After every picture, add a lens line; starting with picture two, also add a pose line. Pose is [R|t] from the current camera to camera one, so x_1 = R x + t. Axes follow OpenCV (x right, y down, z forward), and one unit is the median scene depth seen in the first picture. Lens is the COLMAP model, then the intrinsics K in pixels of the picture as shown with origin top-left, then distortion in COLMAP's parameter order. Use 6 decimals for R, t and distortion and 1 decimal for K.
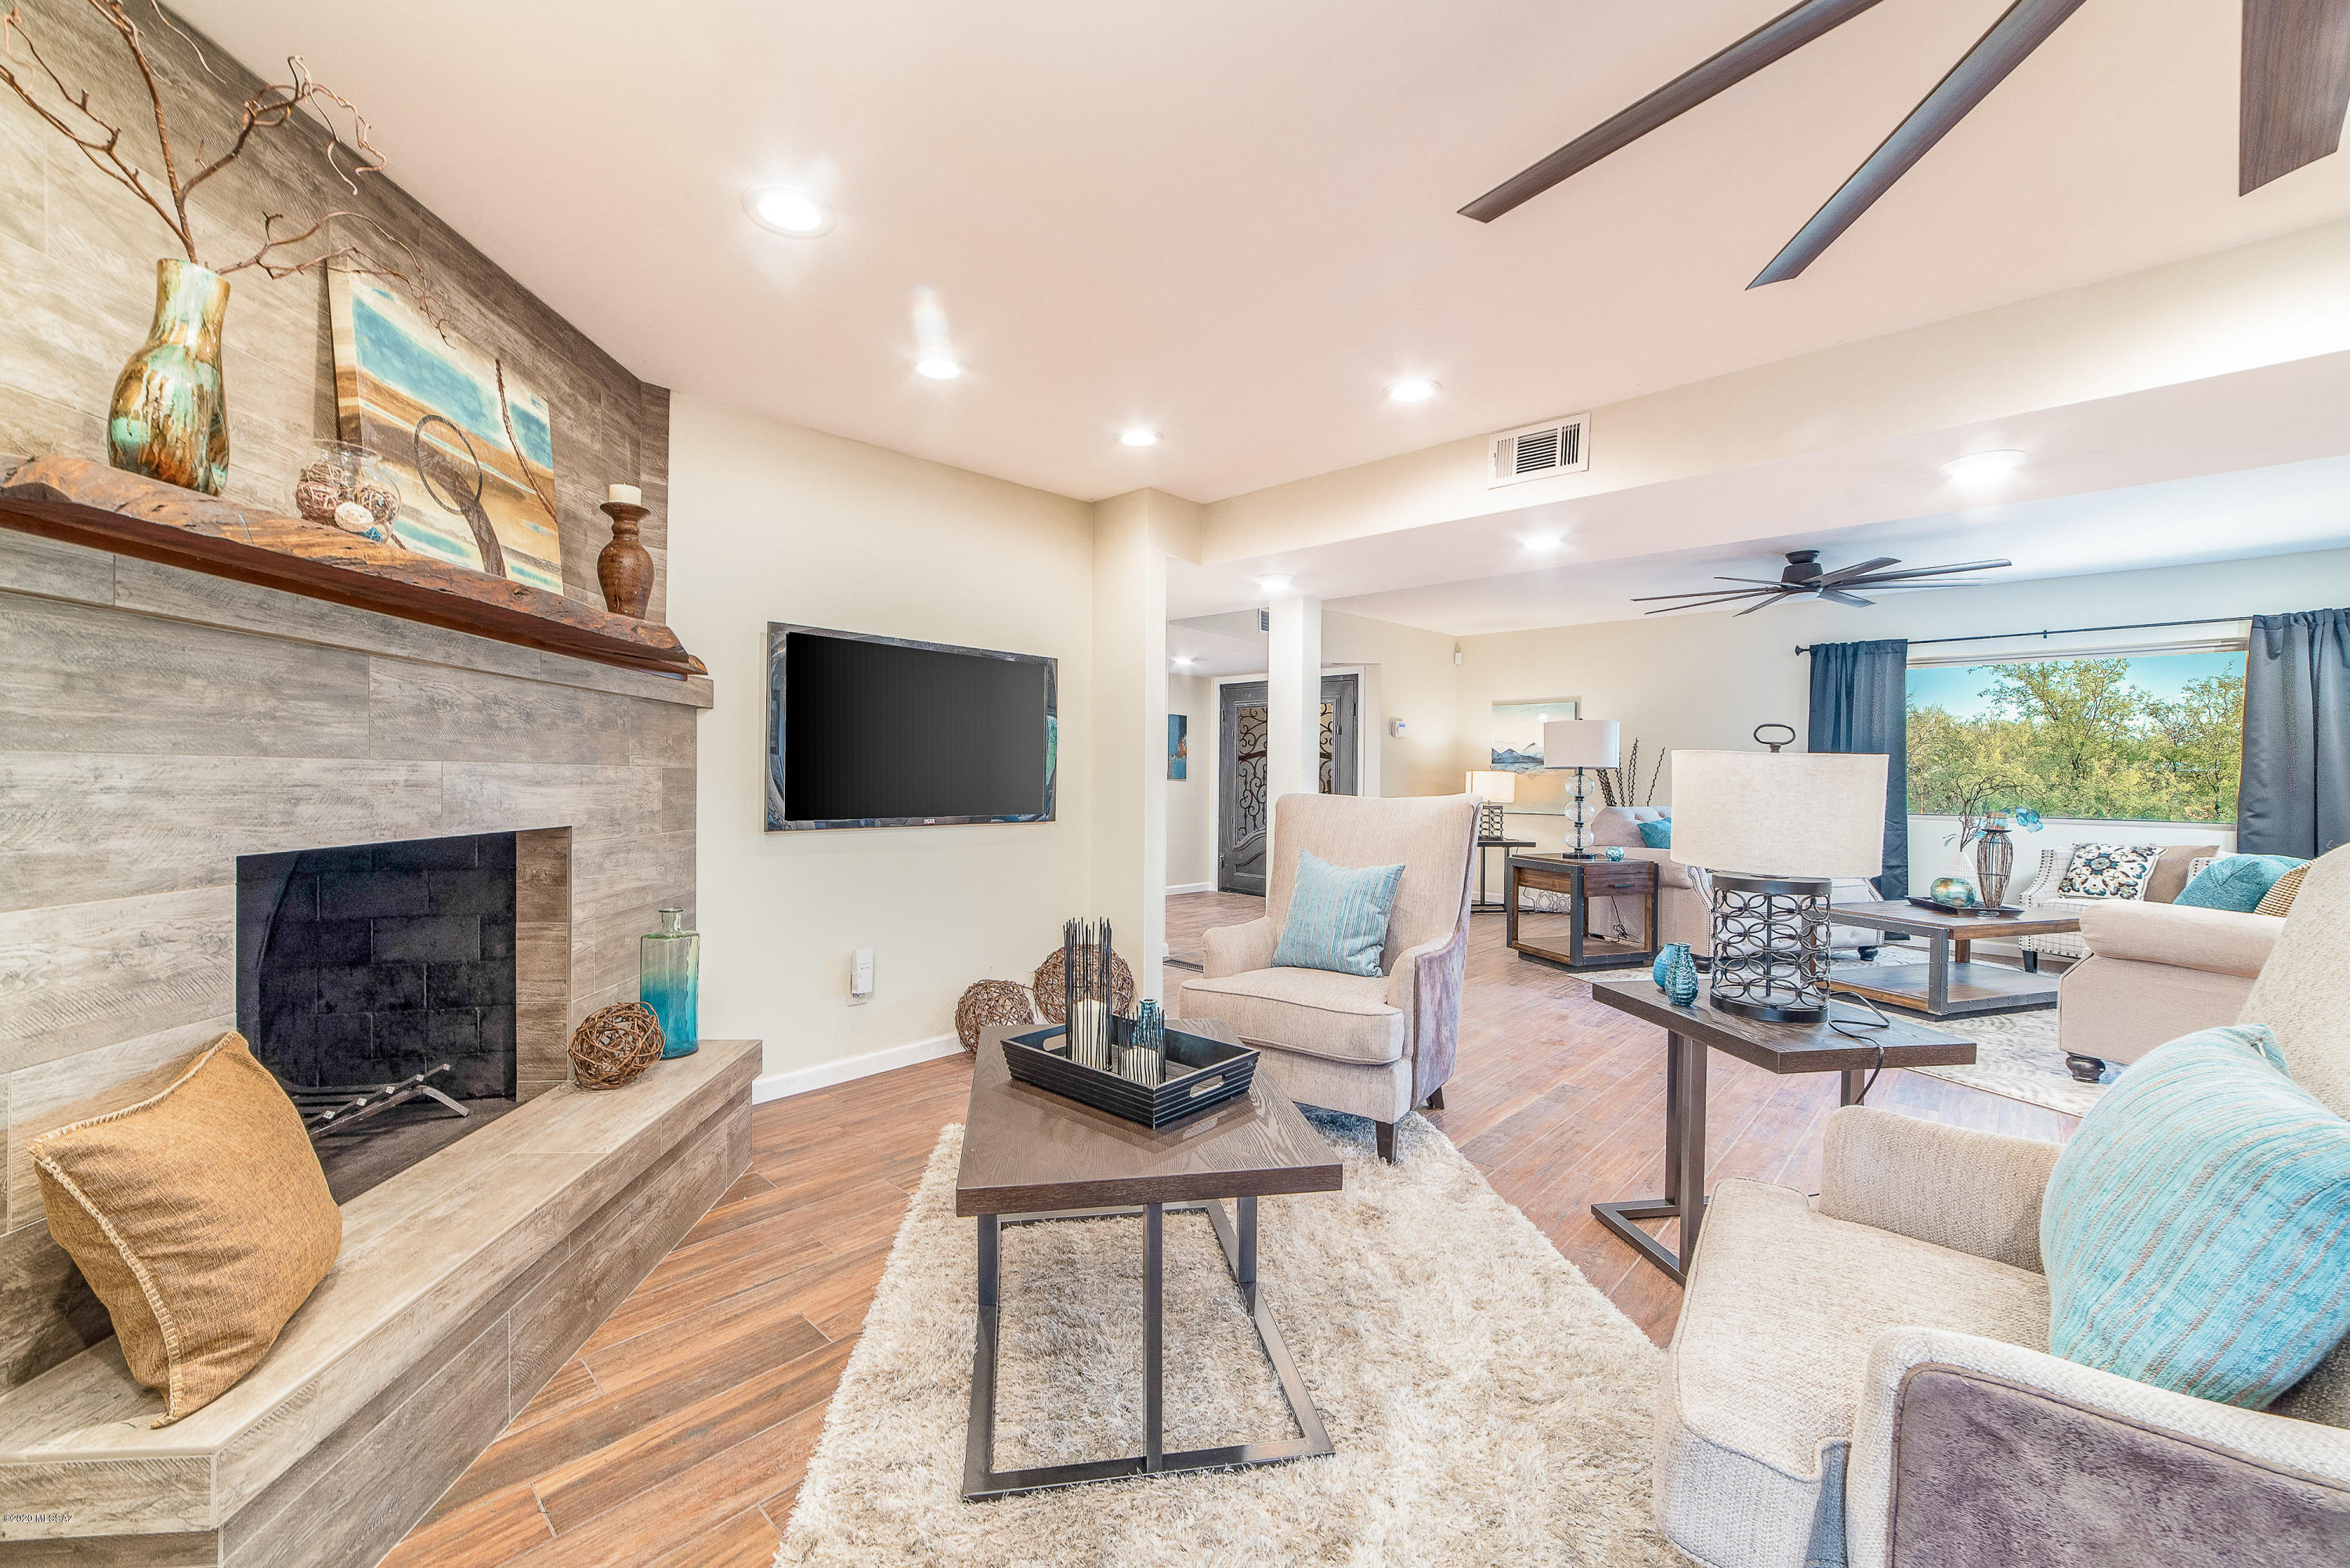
lens RADIAL K [[914.1, 0, 1178.5], [0, 914.1, 789.0], [0, 0, 1]] dist [-0.012624, 0.003155]
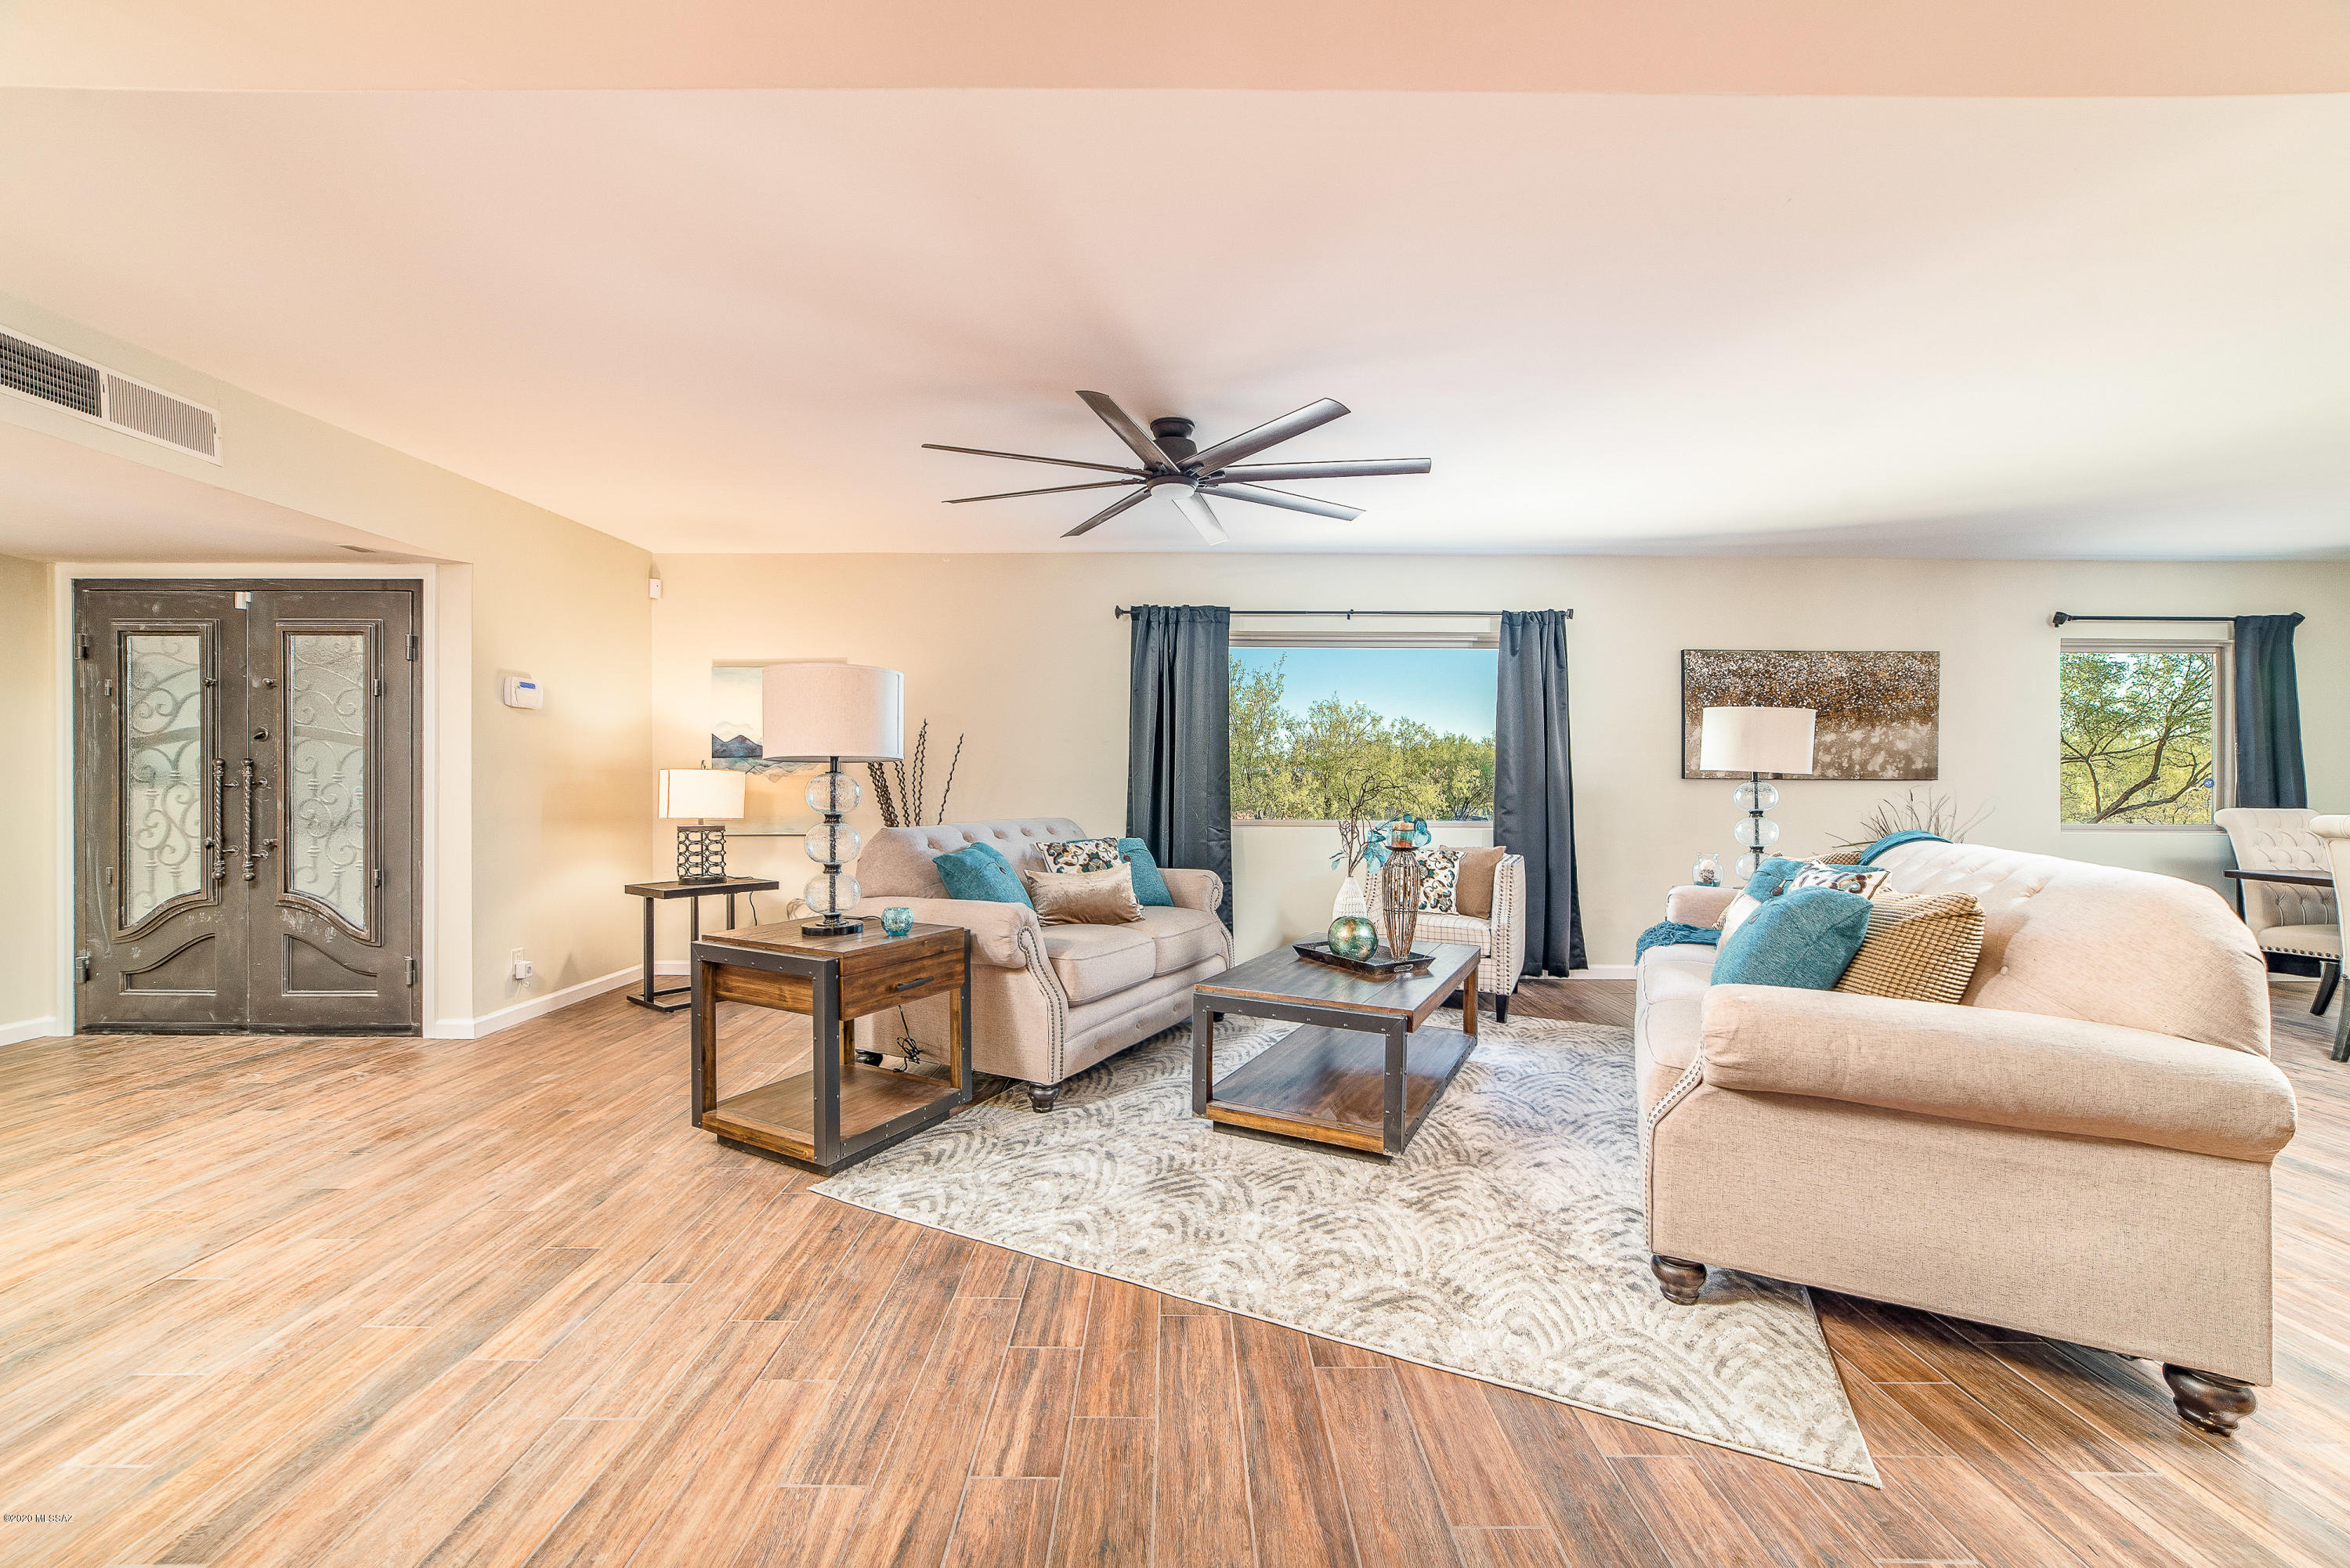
lens RADIAL K [[914.1, 0, 1181.1], [0, 914.1, 782.7], [0, 0, 1]] dist [-0.012624, 0.003155]
pose [[0.729823, -0.008028, 0.683589, 0.586202], [0.014971, 0.999879, -0.004240, -0.011368], [-0.683473, 0.013329, 0.729854, 1.237965]]
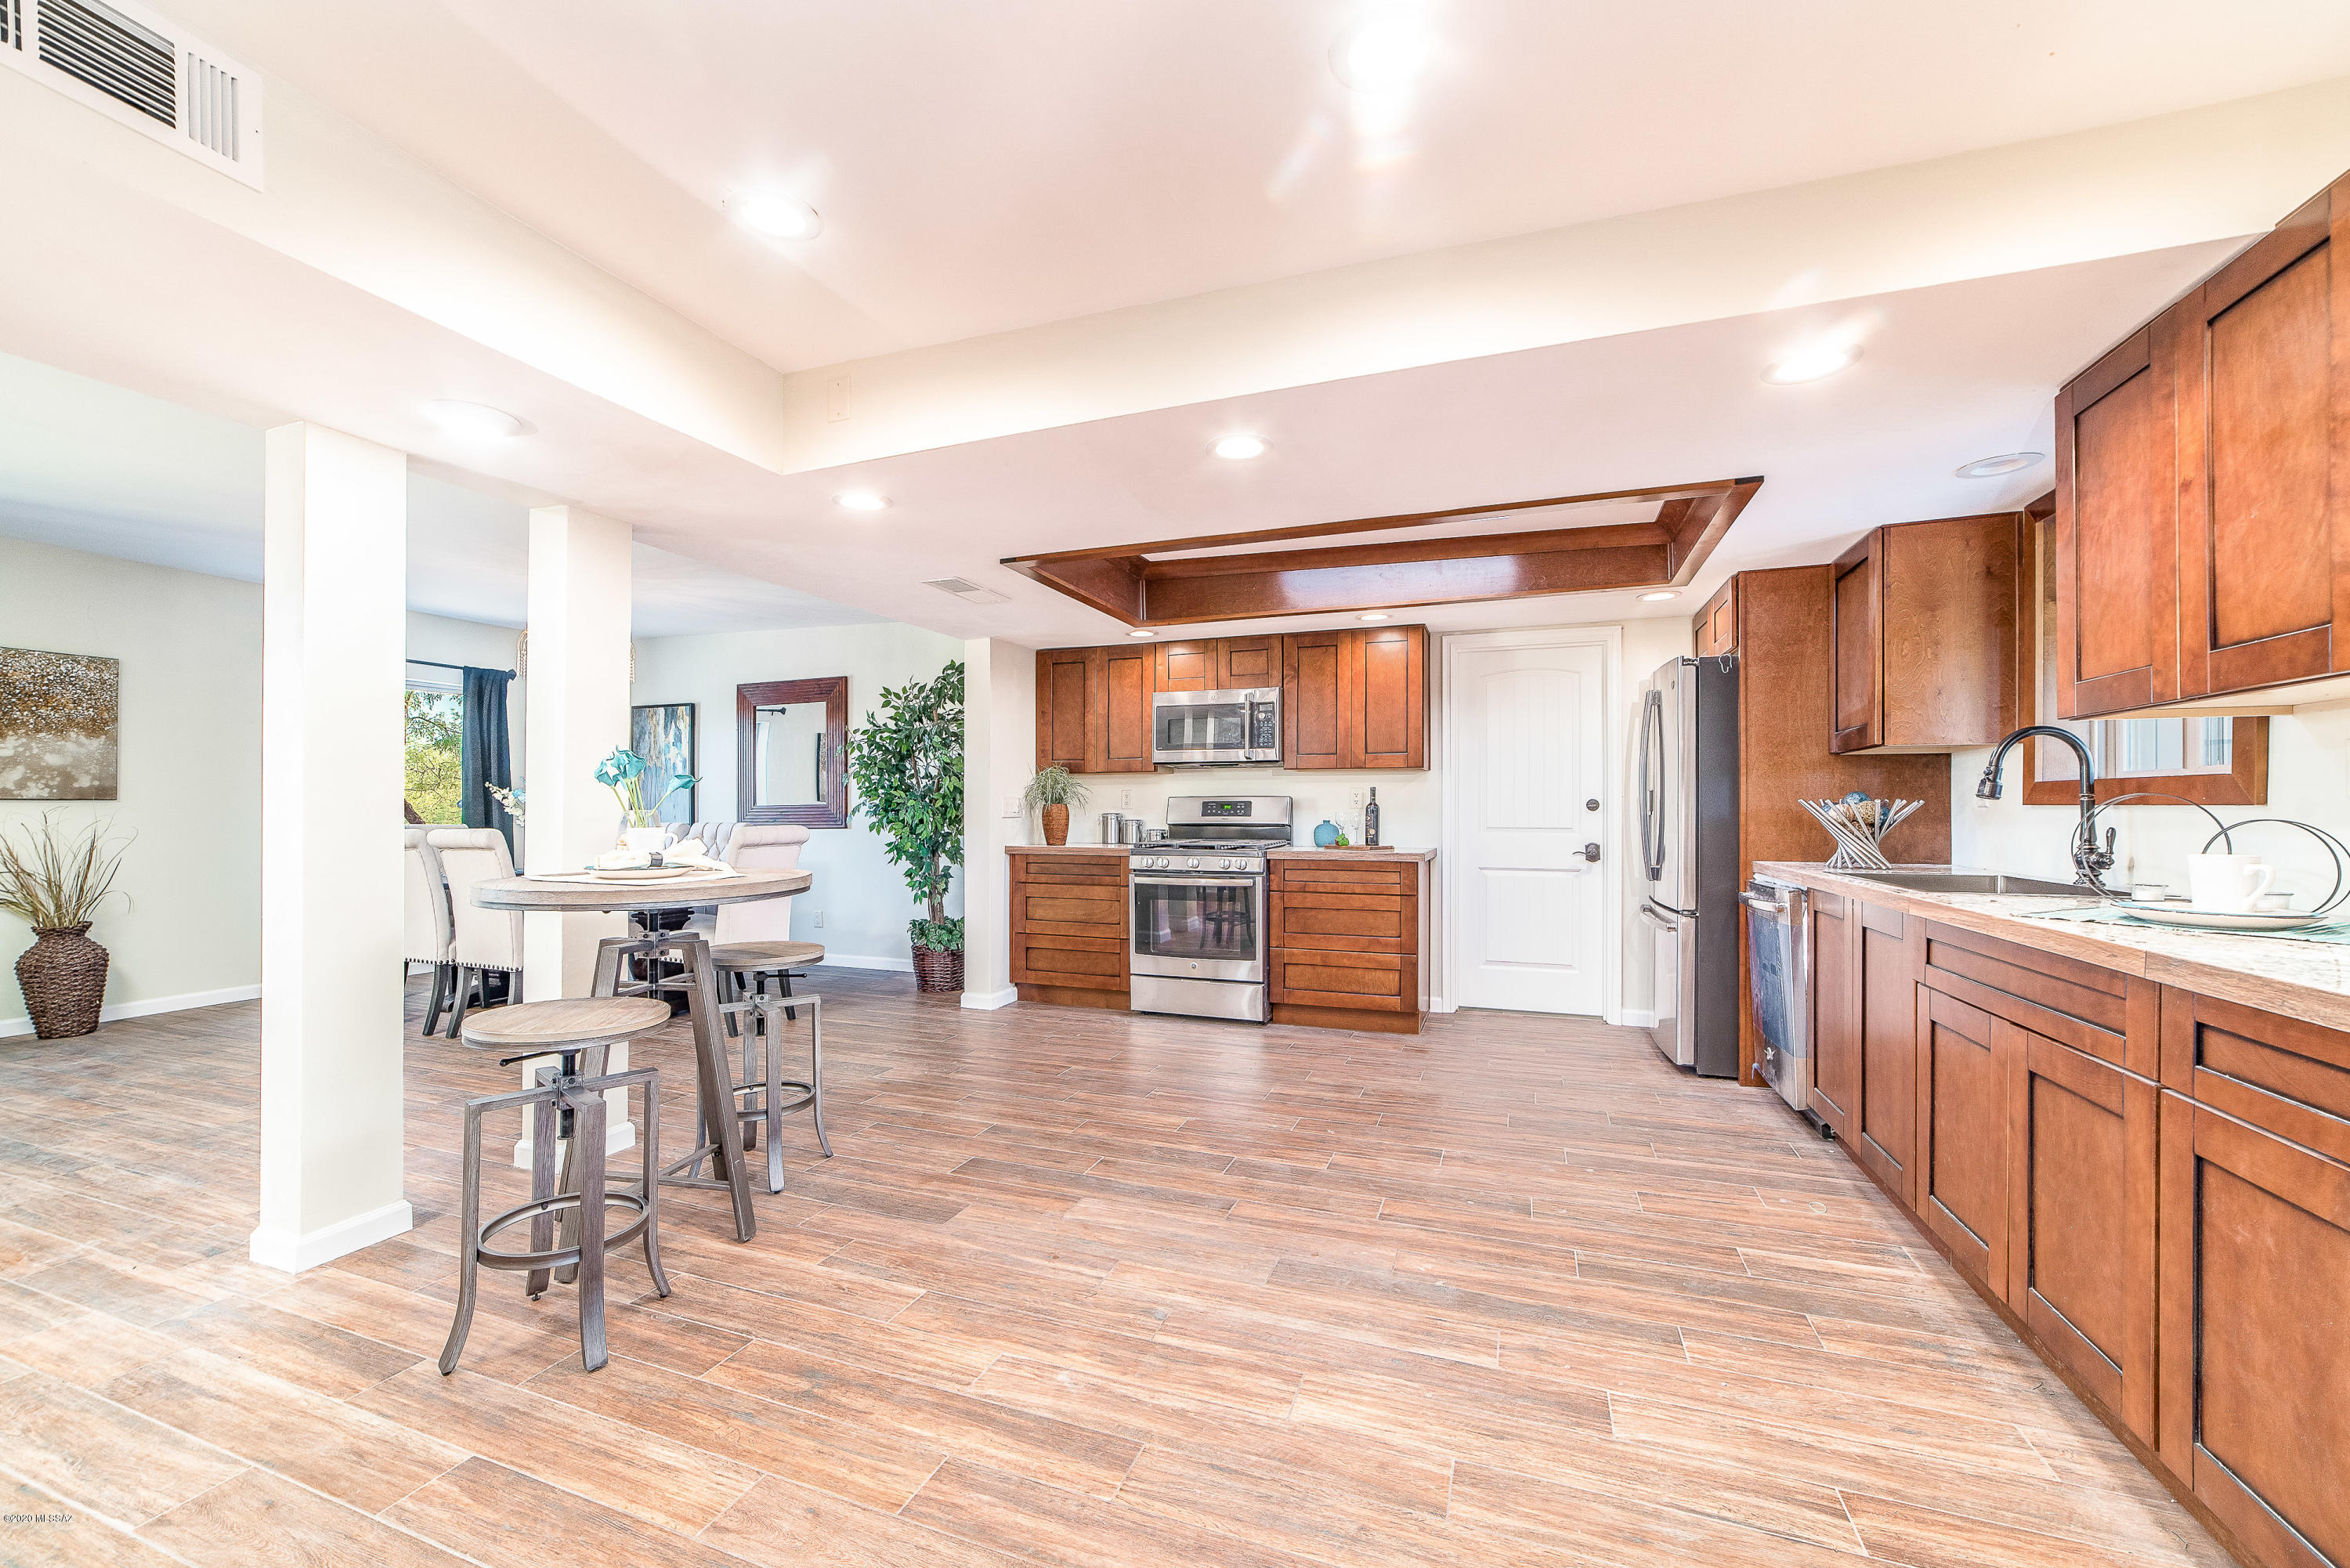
lens RADIAL K [[914.1, 0, 1176.2], [0, 914.1, 791.8], [0, 0, 1]] dist [-0.012624, 0.003155]
pose [[-0.390830, 0.004985, 0.920449, 0.685758], [0.013171, 0.999913, 0.000177, 0.016861], [-0.920369, 0.012193, -0.390862, 0.070777]]
